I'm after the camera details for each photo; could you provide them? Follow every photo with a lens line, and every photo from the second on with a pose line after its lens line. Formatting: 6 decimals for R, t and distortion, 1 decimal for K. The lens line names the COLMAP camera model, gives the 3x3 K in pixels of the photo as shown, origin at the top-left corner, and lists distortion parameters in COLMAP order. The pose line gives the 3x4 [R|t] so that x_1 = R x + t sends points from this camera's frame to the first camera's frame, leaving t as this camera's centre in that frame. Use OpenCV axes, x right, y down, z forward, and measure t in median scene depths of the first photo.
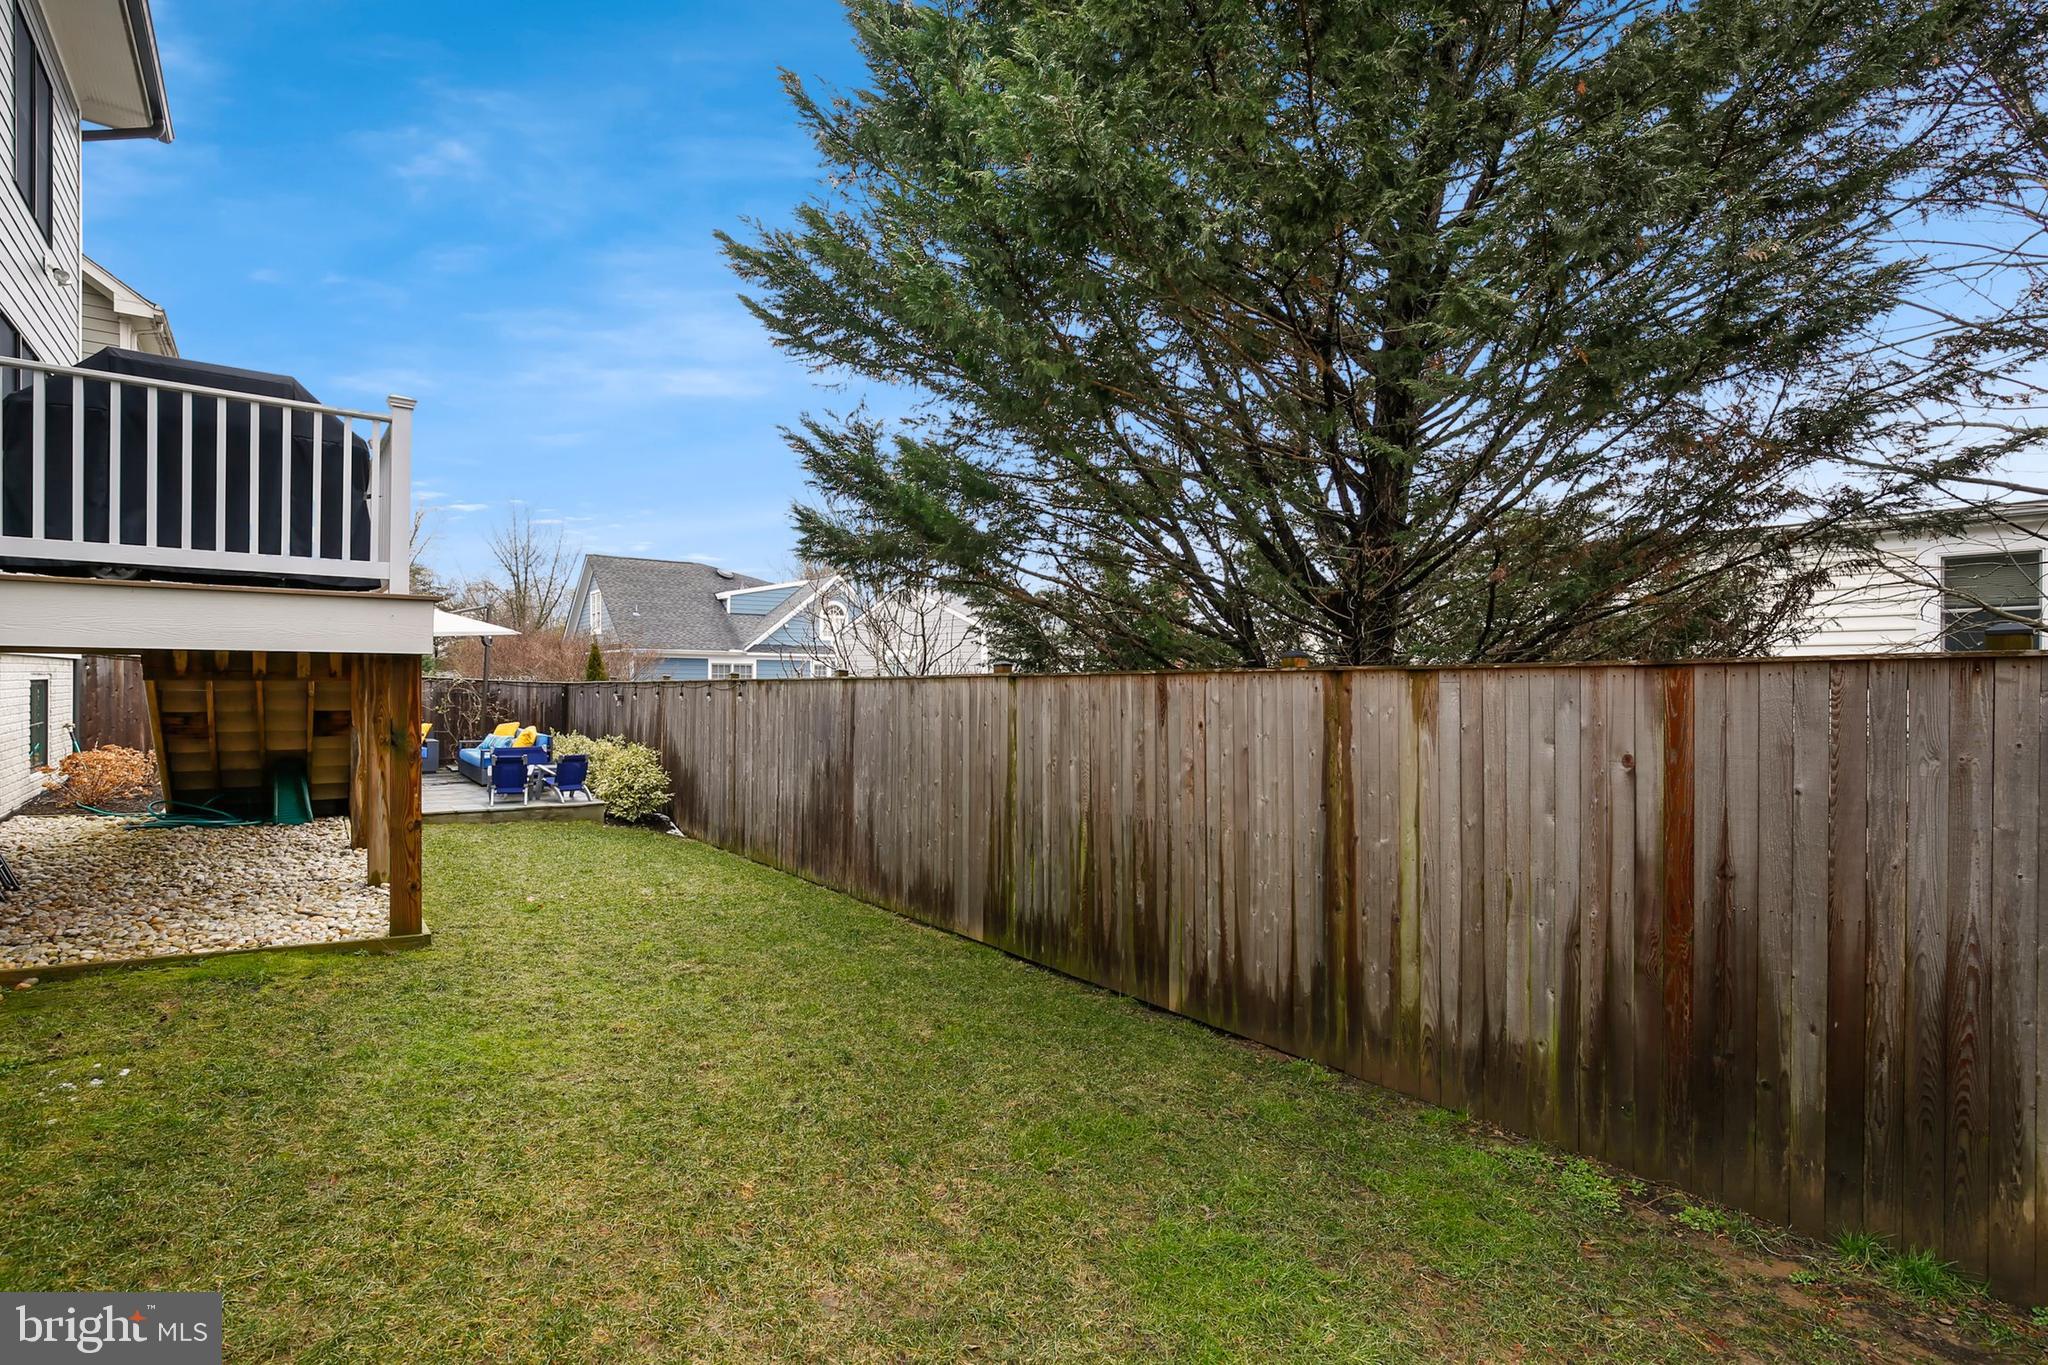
lens RADIAL K [[950.7, 0, 1019.9], [0, 950.7, 678.9], [0, 0, 1]] dist [-0.003719, -0.000289]
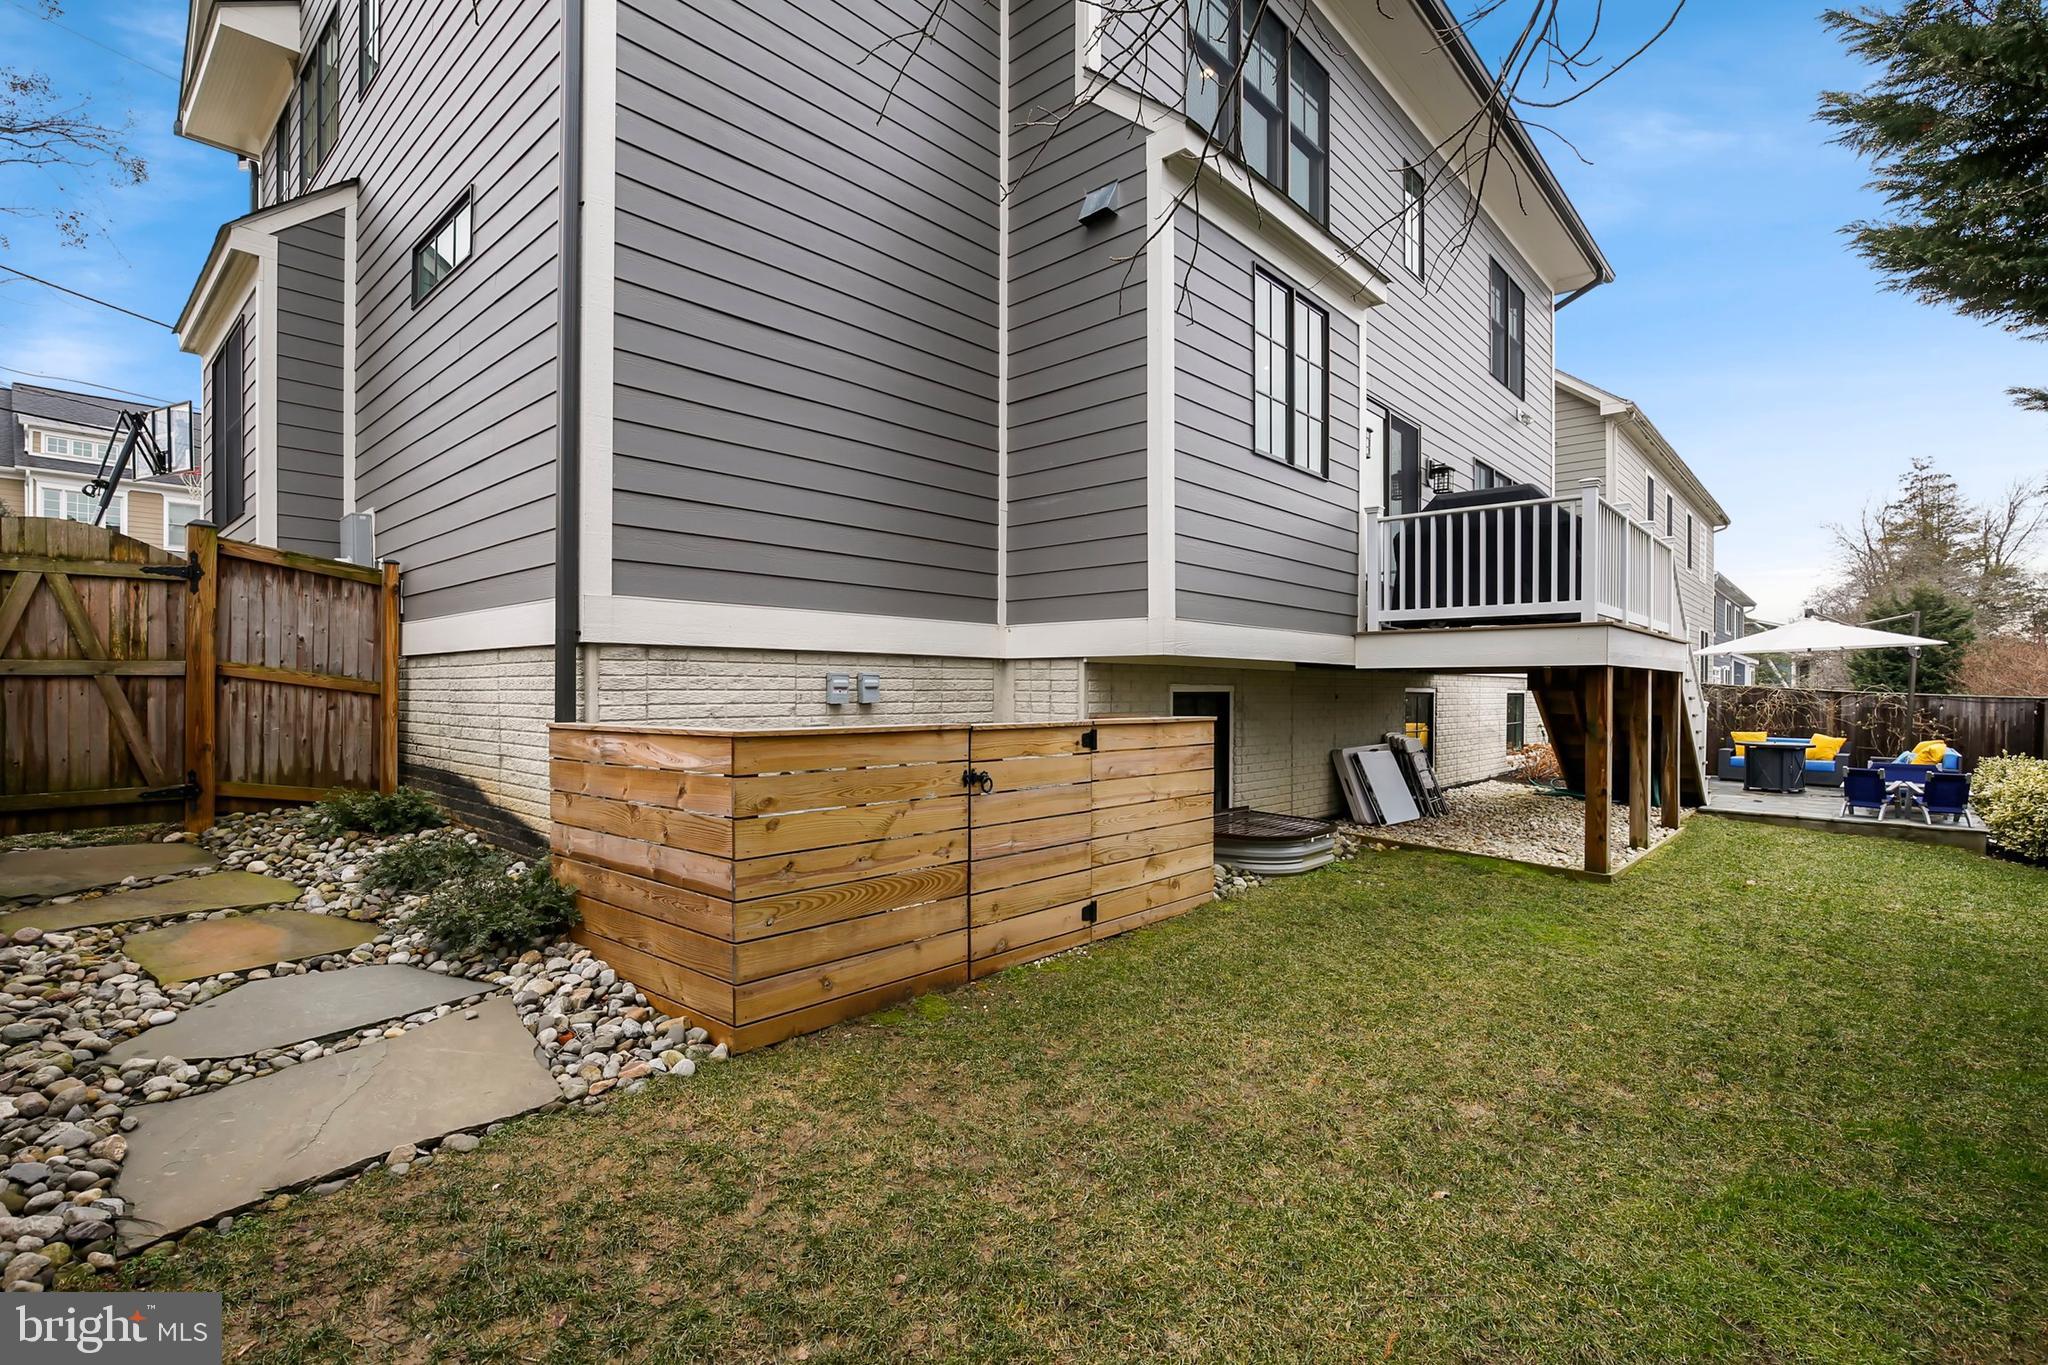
lens RADIAL K [[950.7, 0, 1021.4], [0, 950.7, 691.5], [0, 0, 1]] dist [-0.003719, -0.000289]
pose [[0.172067, -0.010373, -0.985031, 0.332757], [-0.000751, 0.999943, -0.010661, 0.015145], [0.985085, 0.002574, 0.172050, -0.027966]]
